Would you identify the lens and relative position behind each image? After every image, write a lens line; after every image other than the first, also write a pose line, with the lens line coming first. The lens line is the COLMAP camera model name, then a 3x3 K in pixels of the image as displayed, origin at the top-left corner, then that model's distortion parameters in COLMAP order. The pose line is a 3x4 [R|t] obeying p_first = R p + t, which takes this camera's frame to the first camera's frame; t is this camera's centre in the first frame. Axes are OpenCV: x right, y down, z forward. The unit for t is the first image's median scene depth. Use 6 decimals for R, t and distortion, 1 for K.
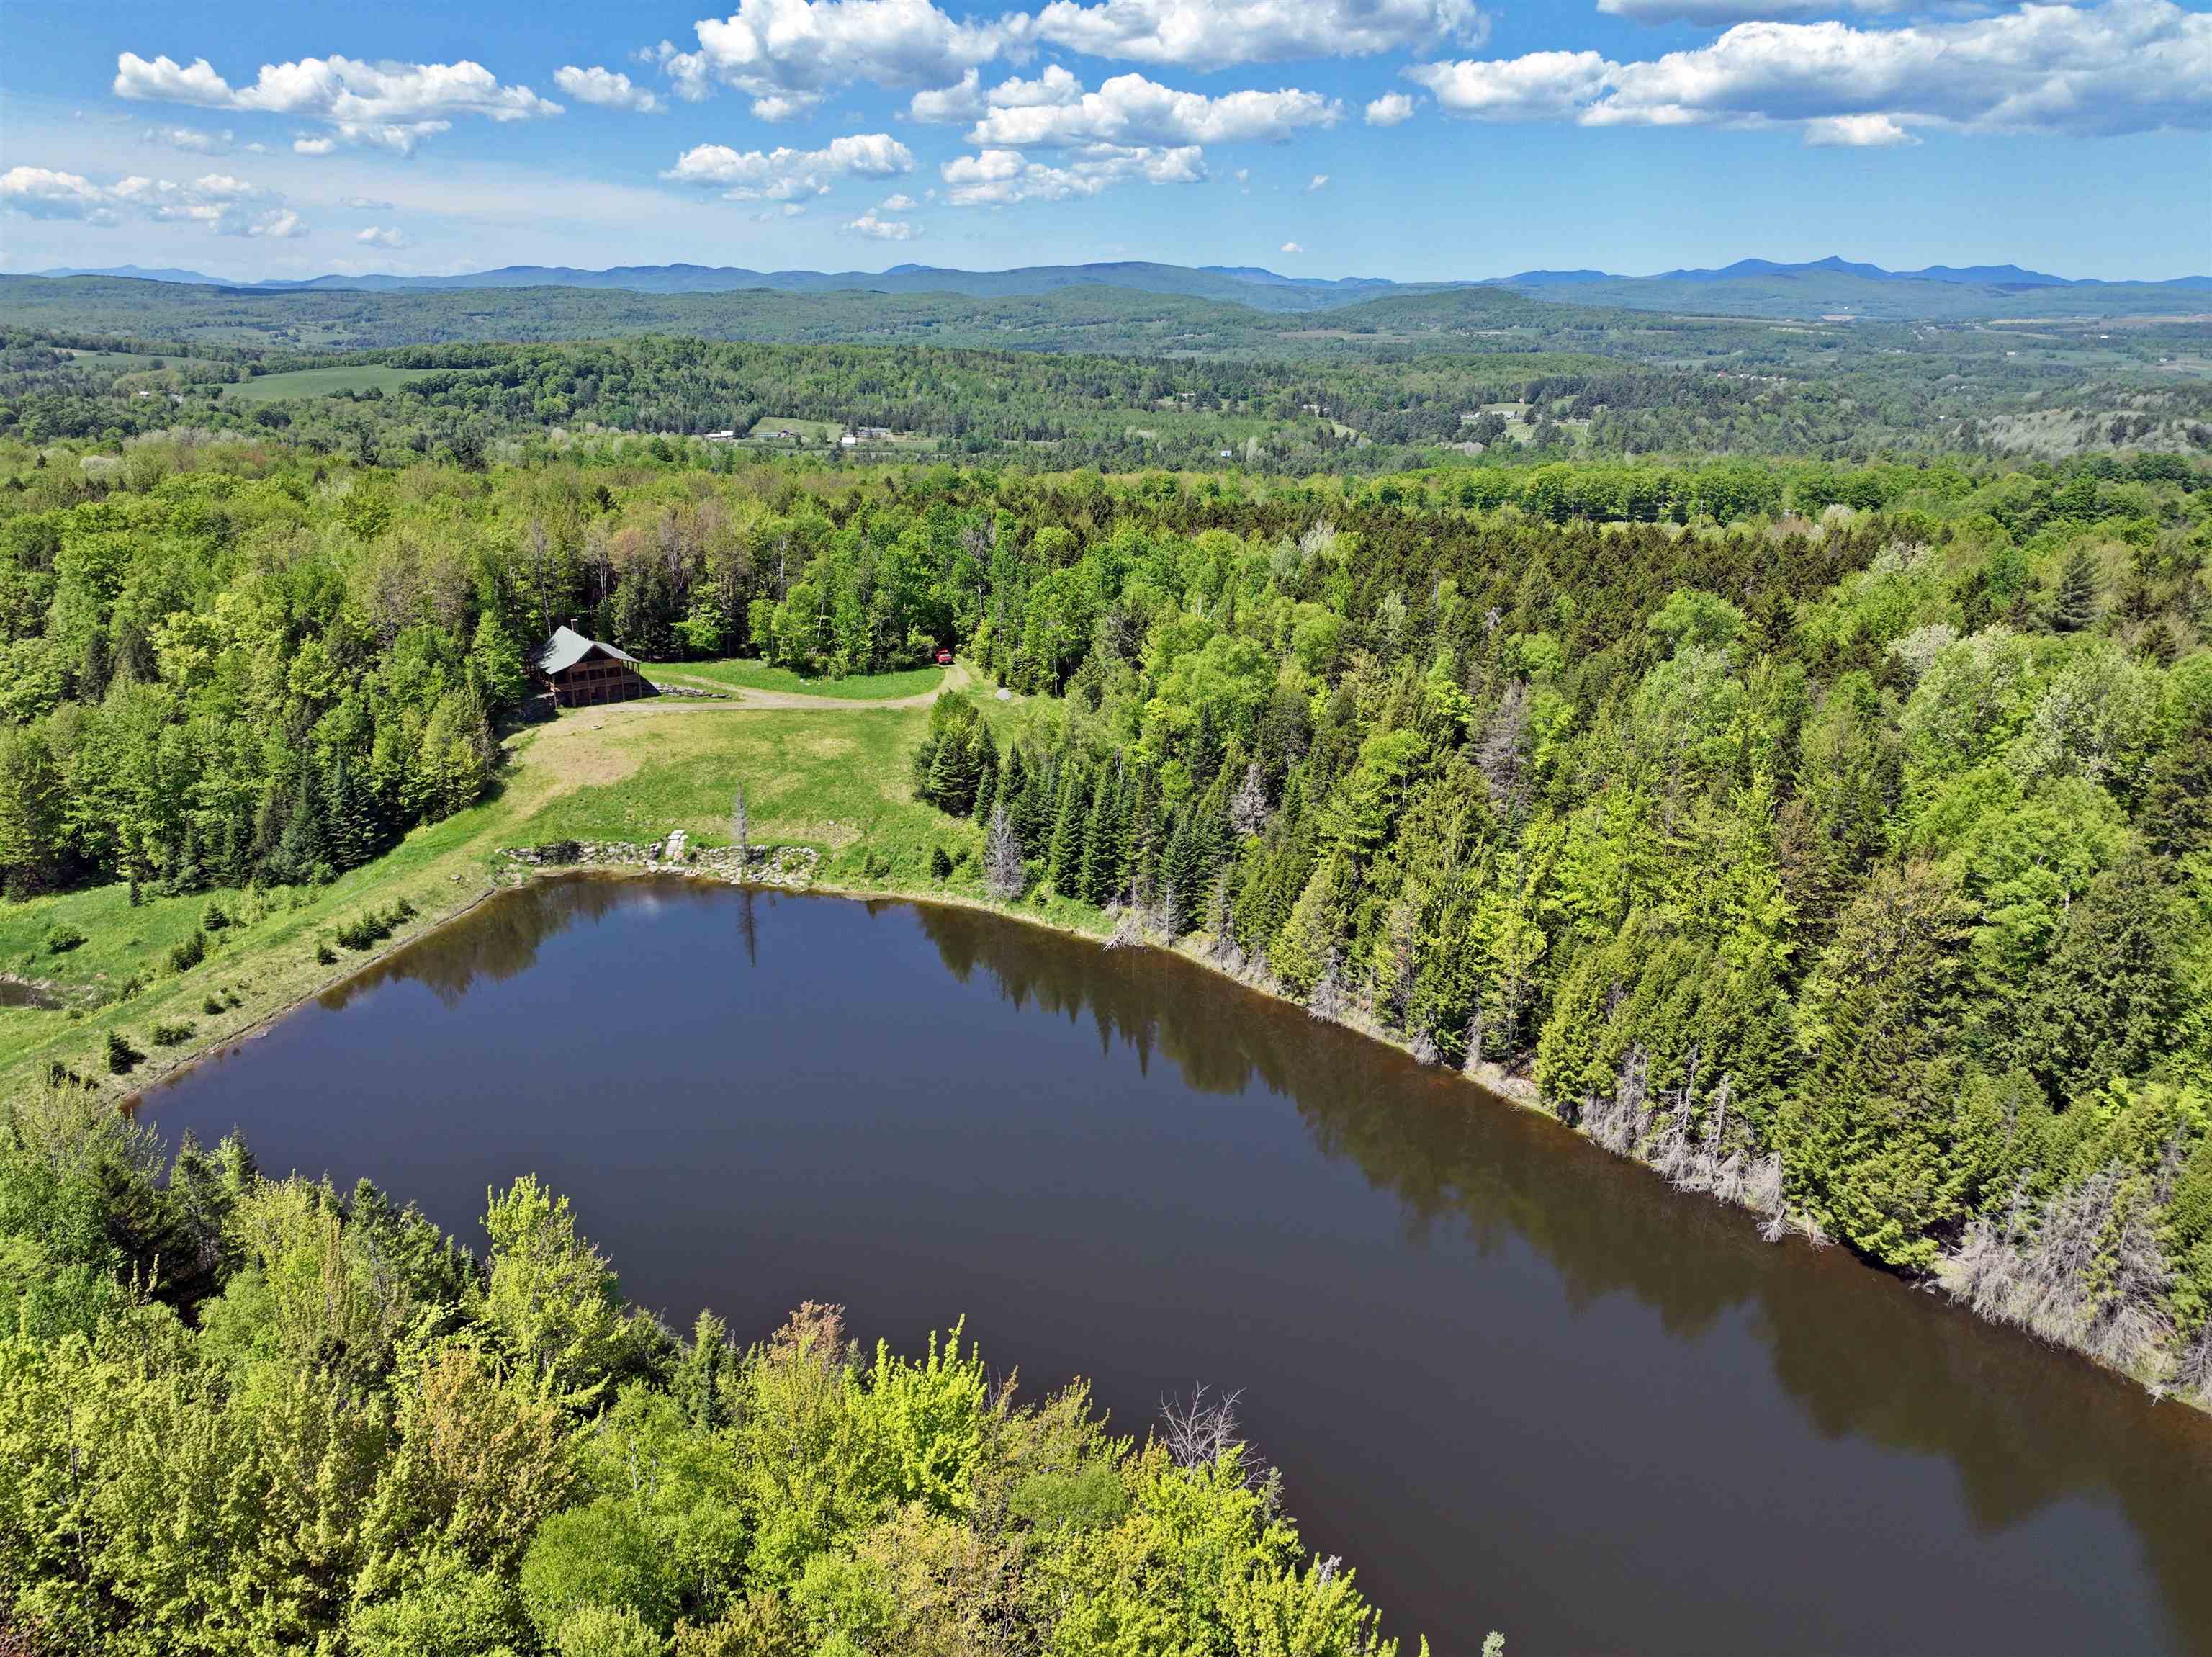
lens RADIAL K [[1547.7, 0, 1106.0], [0, 1547.7, 828.5], [0, 0, 1]] dist [0.037140, 0.002602]
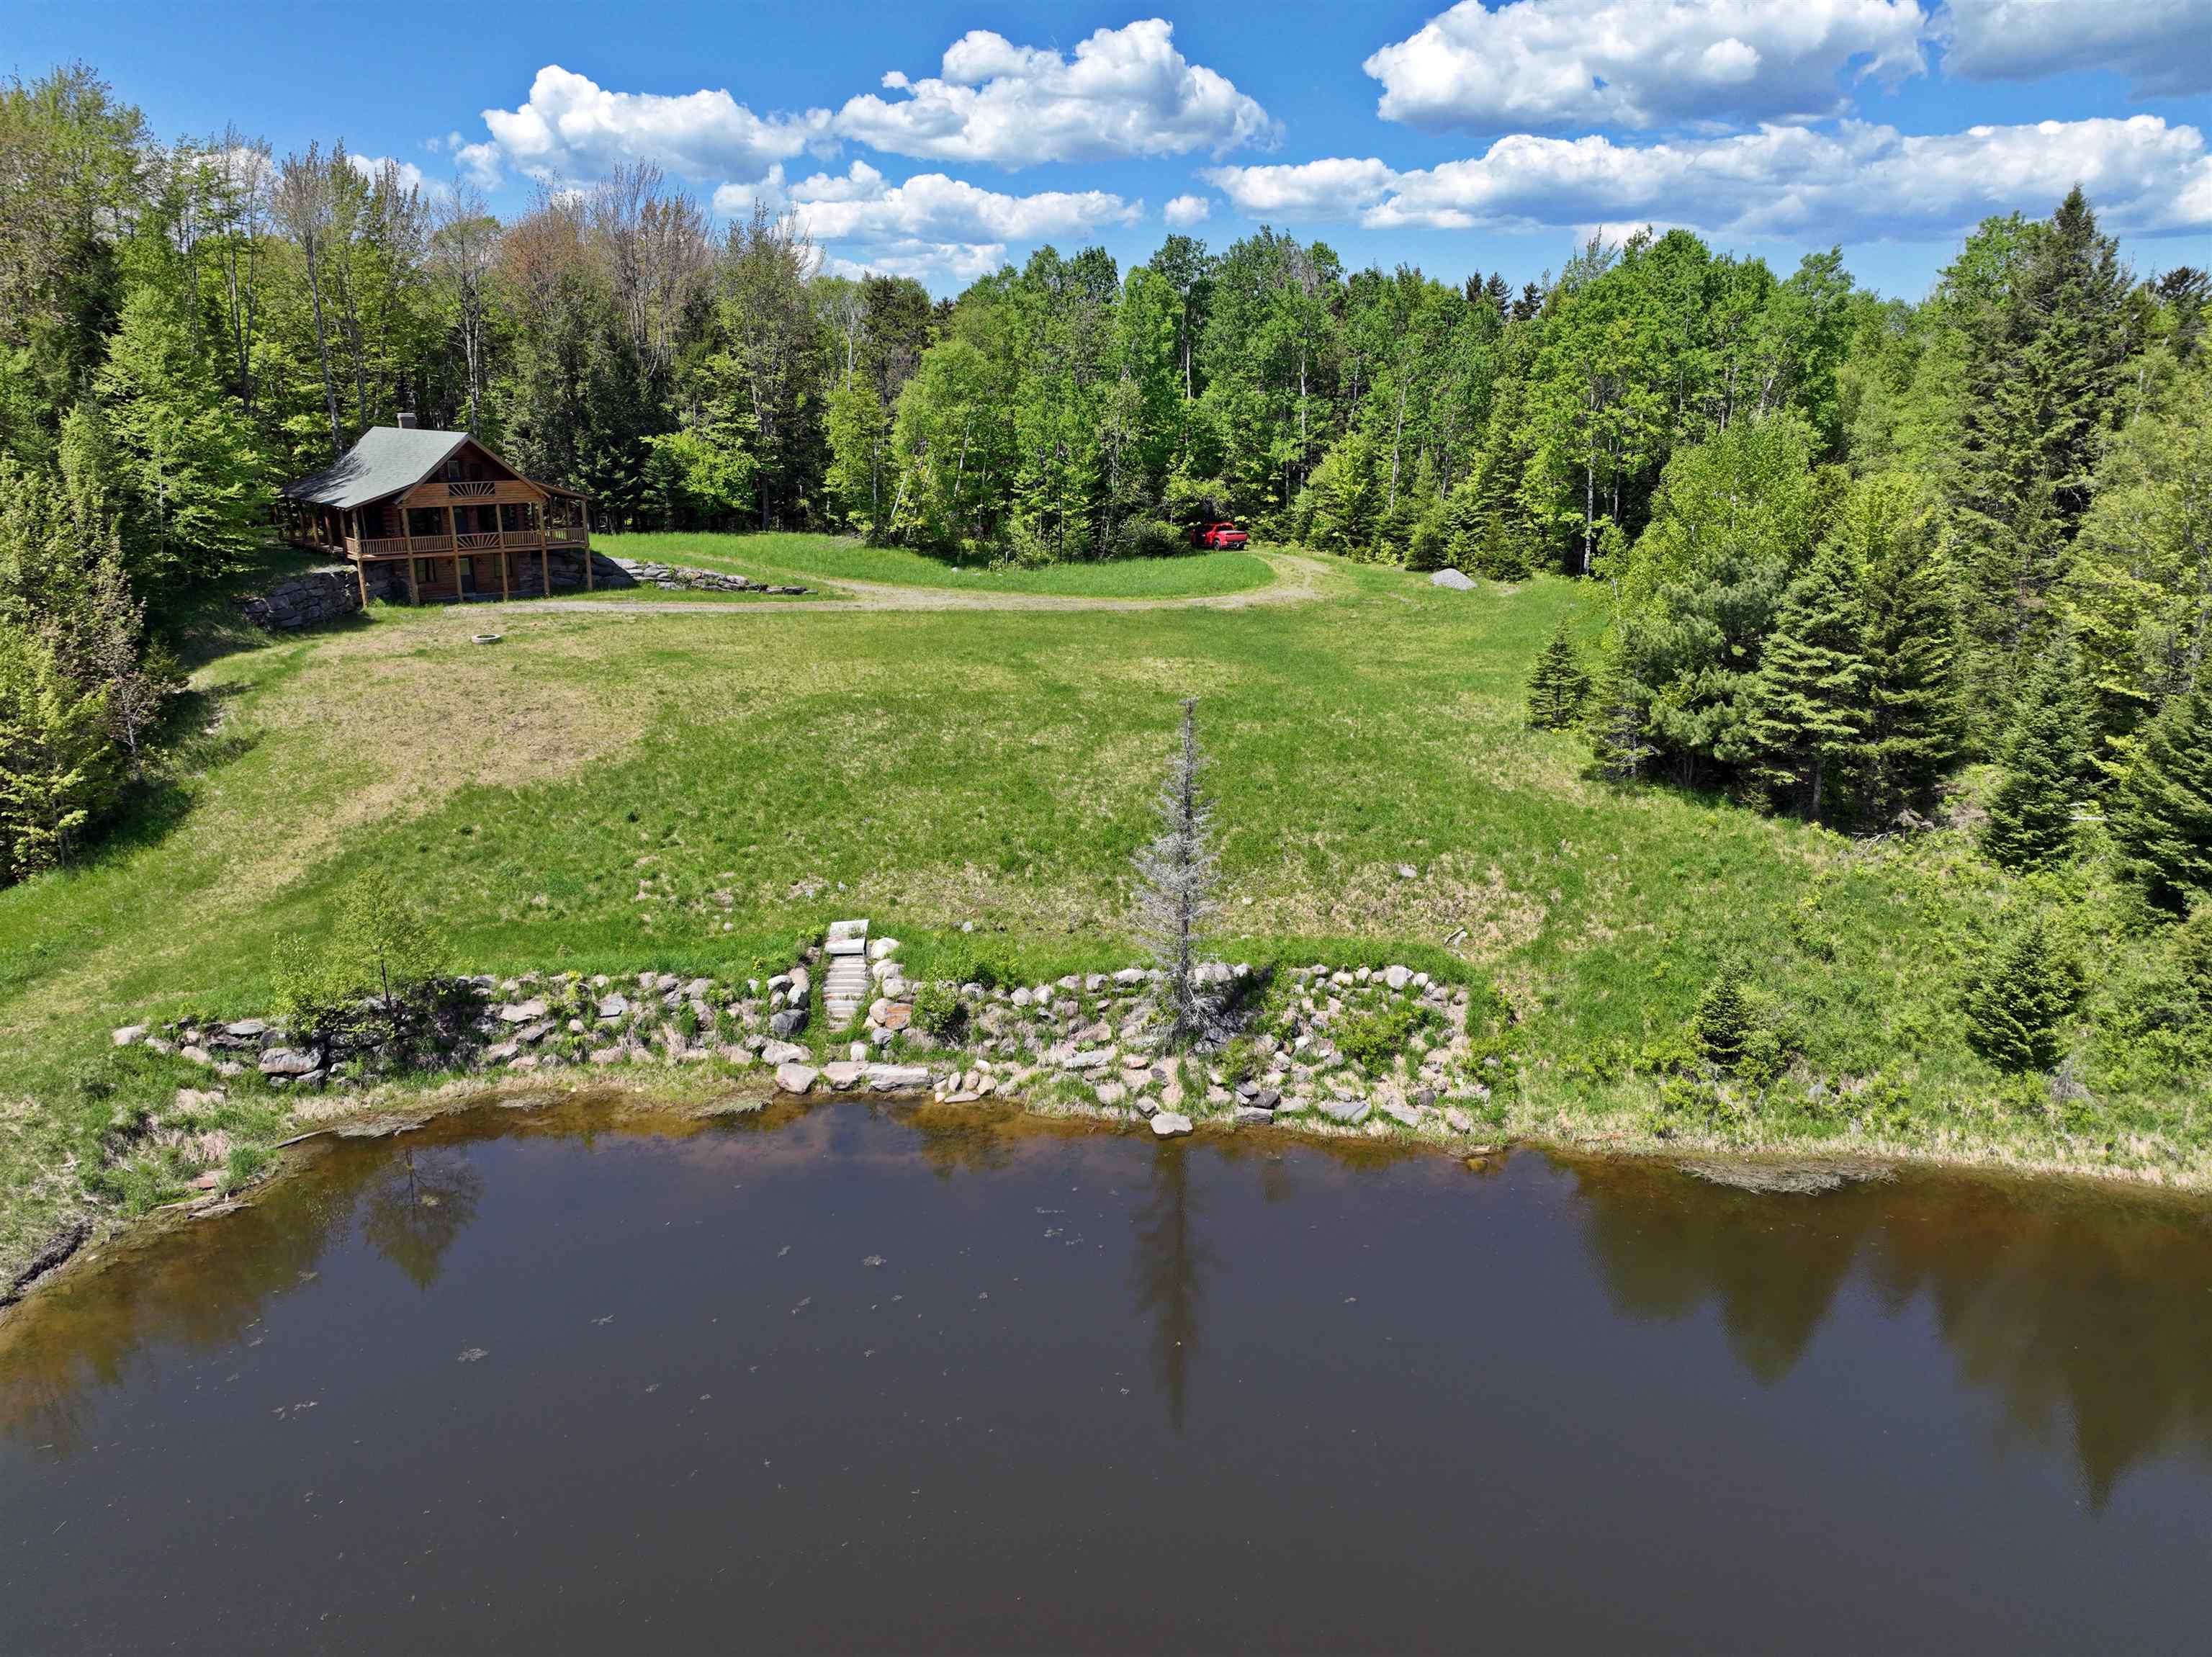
lens RADIAL K [[1570.7, 0, 1106.0], [0, 1570.7, 828.5], [0, 0, 1]] dist [0.028822, 0.000867]
pose [[0.993456, -0.032415, 0.109522, -0.234340], [0.038488, 0.997810, -0.053800, 0.001420], [-0.107538, 0.057663, 0.992527, 0.647829]]
